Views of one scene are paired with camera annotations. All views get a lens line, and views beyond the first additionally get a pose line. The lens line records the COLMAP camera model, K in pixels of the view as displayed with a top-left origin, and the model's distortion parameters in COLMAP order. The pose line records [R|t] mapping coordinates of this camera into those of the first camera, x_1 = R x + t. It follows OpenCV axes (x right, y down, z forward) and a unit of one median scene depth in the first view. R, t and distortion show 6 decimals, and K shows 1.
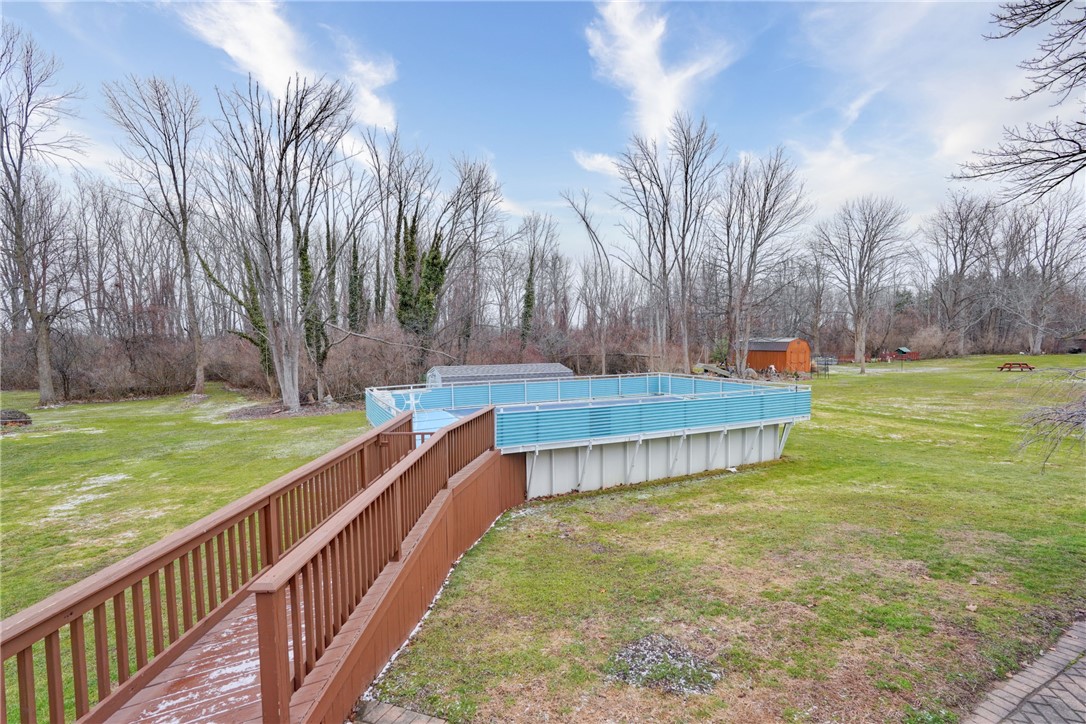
lens RADIAL K [[463.2, 0, 540.0], [0, 463.2, 383.0], [0, 0, 1]] dist [0.000483, 0.000295]
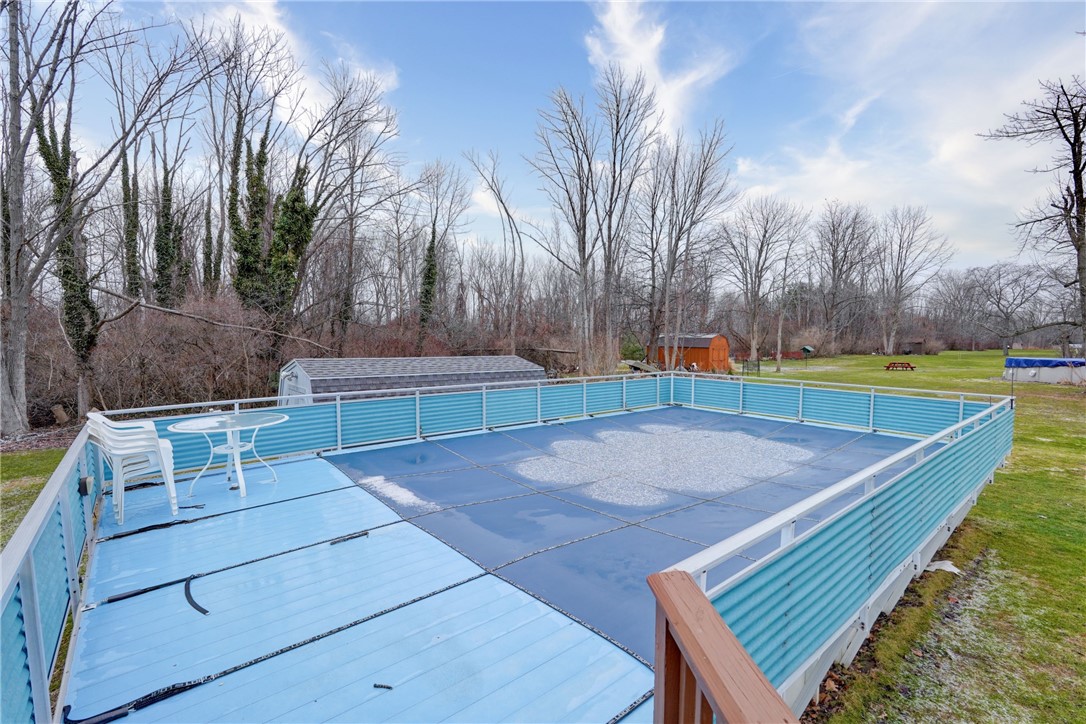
lens RADIAL K [[488.5, 0, 544.6], [0, 488.5, 375.7], [0, 0, 1]] dist [-0.001888, -0.000104]
pose [[0.969253, 0.000576, 0.246066, -0.047359], [0.002008, 0.999945, -0.010249, -0.005637], [-0.246058, 0.010428, 0.969199, 0.206212]]
